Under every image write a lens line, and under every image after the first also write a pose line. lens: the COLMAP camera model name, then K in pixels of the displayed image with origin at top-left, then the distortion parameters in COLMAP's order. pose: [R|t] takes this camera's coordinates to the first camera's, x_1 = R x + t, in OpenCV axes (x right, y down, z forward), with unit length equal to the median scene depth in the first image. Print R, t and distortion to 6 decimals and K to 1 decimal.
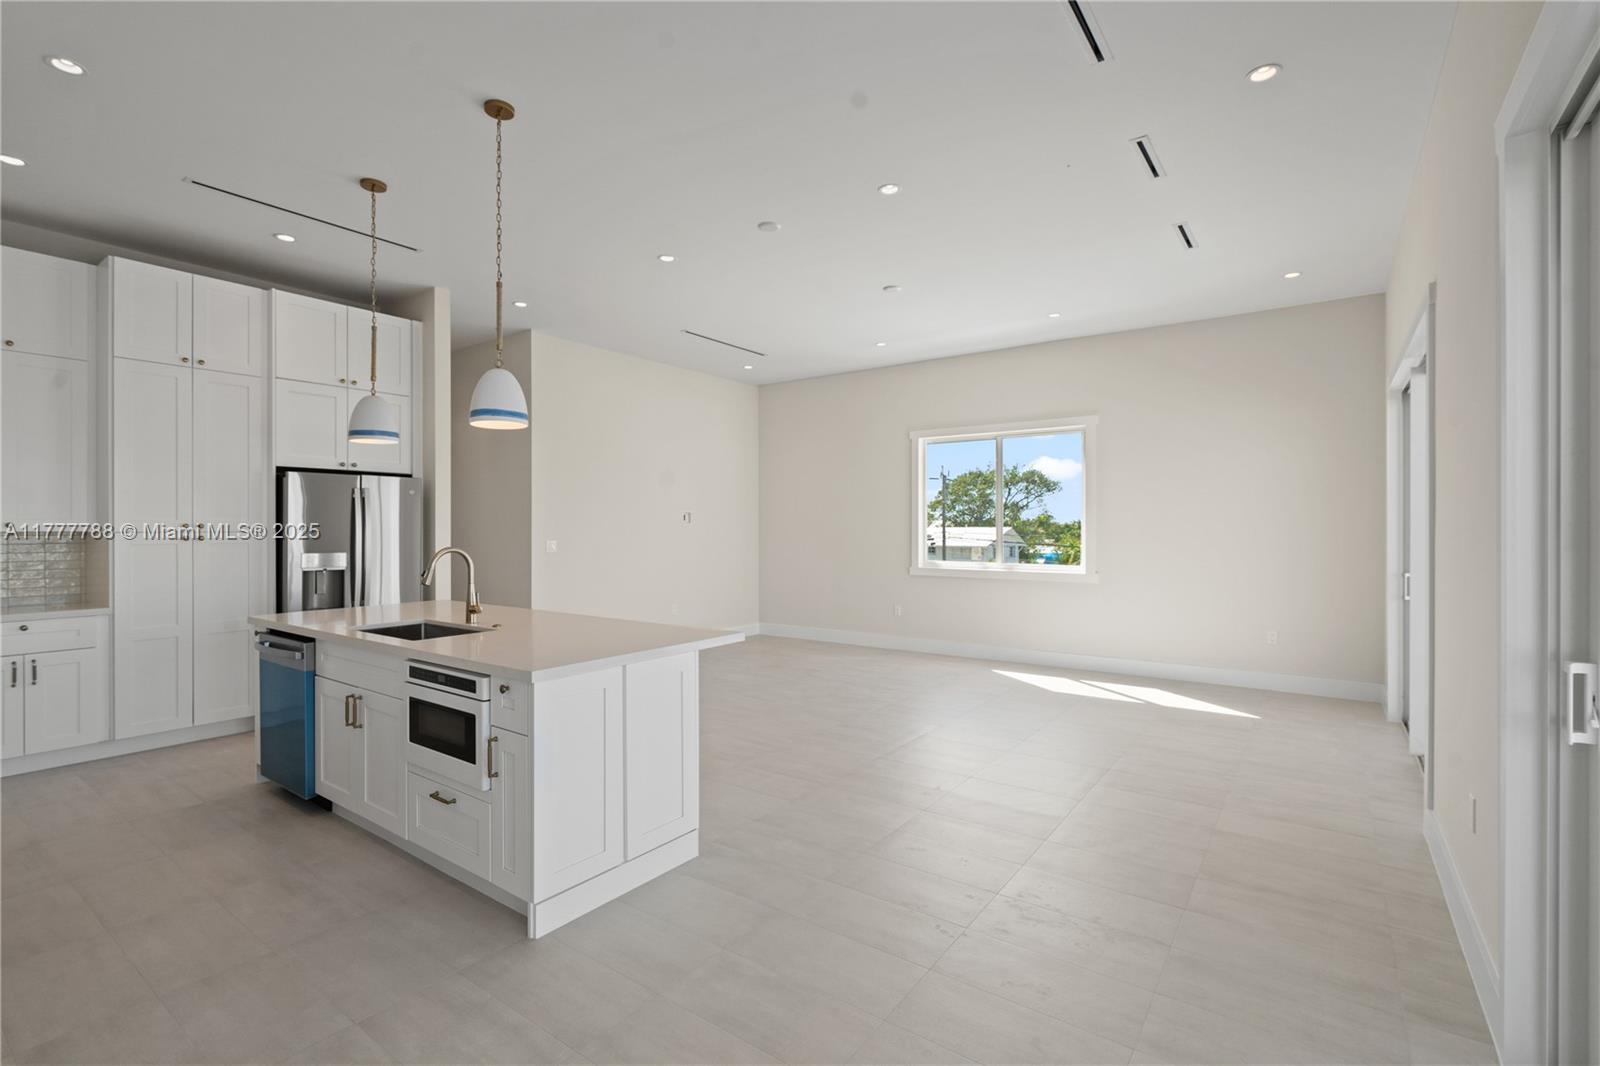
lens RADIAL K [[730.6, 0, 800.2], [0, 730.6, 530.3], [0, 0, 1]] dist [-0.001144, 0.000938]
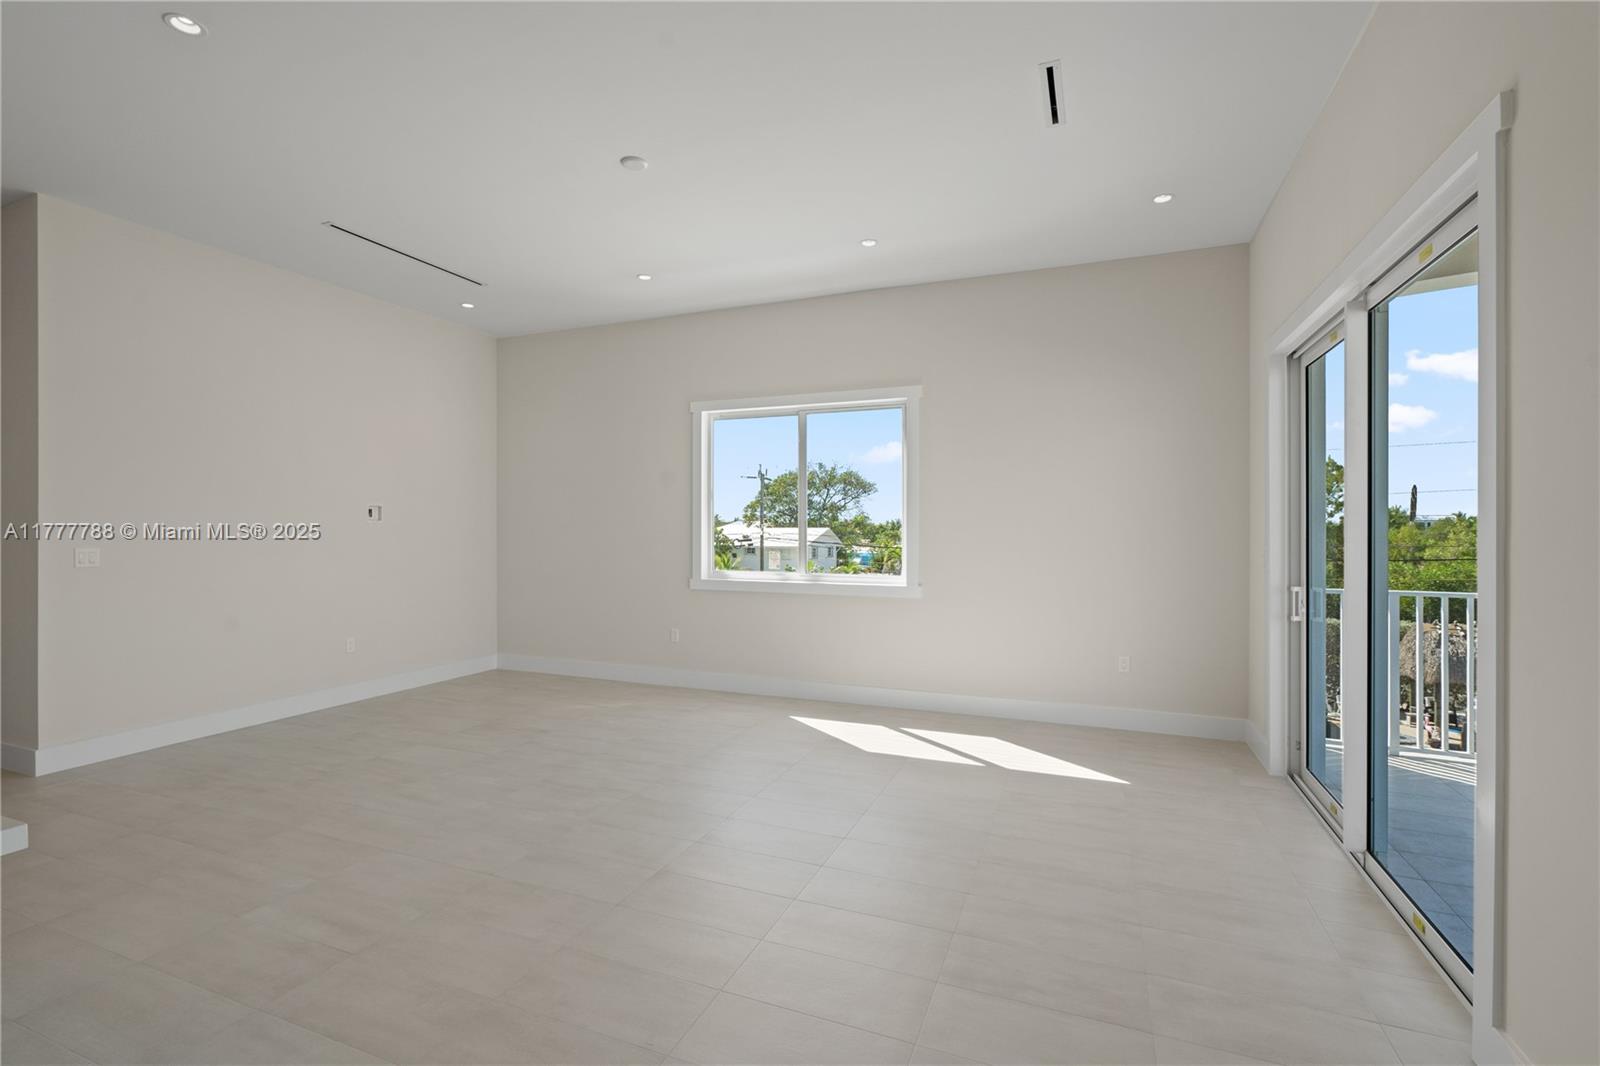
lens RADIAL K [[730.6, 0, 808.0], [0, 730.6, 528.5], [0, 0, 1]] dist [-0.001144, 0.000938]
pose [[0.968898, 0.001365, 0.247455, 0.047994], [-0.000608, 0.999995, -0.003135, -0.000181], [-0.247458, 0.002887, 0.968894, 0.135938]]
